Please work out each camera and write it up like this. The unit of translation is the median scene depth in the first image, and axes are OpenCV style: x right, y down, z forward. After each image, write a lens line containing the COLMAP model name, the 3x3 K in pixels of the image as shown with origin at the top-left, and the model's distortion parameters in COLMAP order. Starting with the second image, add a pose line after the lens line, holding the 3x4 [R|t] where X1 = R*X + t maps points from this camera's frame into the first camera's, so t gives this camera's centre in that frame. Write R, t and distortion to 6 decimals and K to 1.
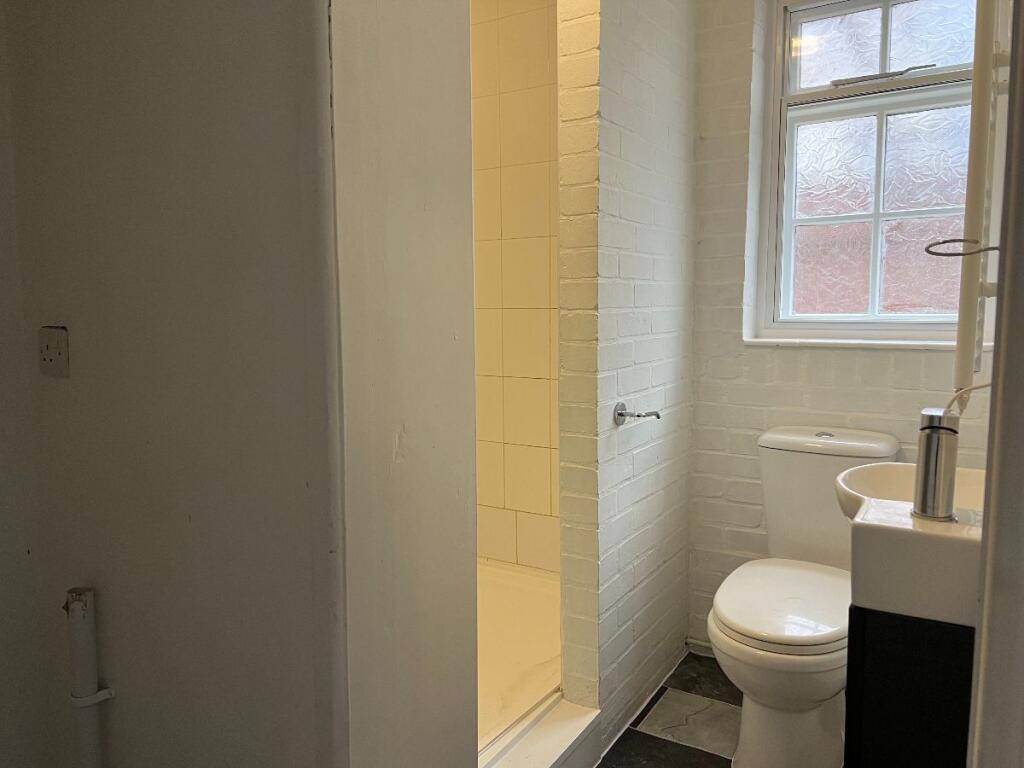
lens RADIAL K [[781.2, 0, 512.0], [0, 781.2, 384.0], [0, 0, 1]] dist [0.003406, -0.004799]
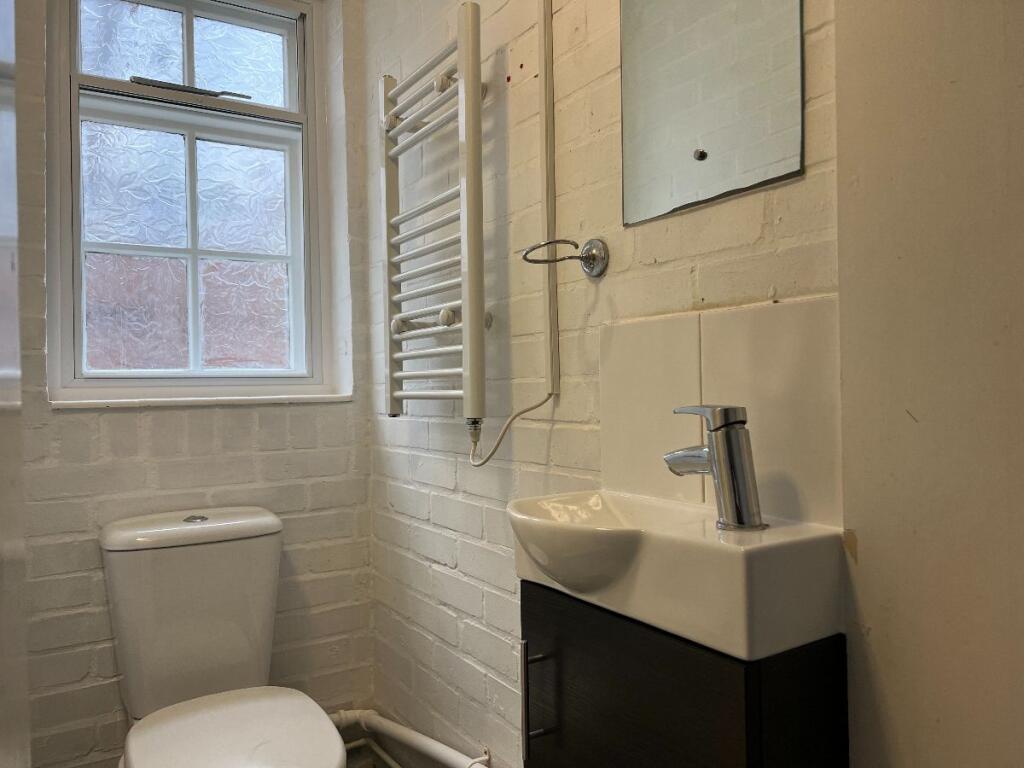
lens RADIAL K [[781.2, 0, 512.0], [0, 781.2, 384.0], [0, 0, 1]] dist [0.003406, -0.004799]
pose [[0.415012, 0.007706, 0.909783, -0.153716], [0.115214, 0.991469, -0.060955, 0.015445], [-0.902491, 0.130116, 0.410584, 0.368915]]
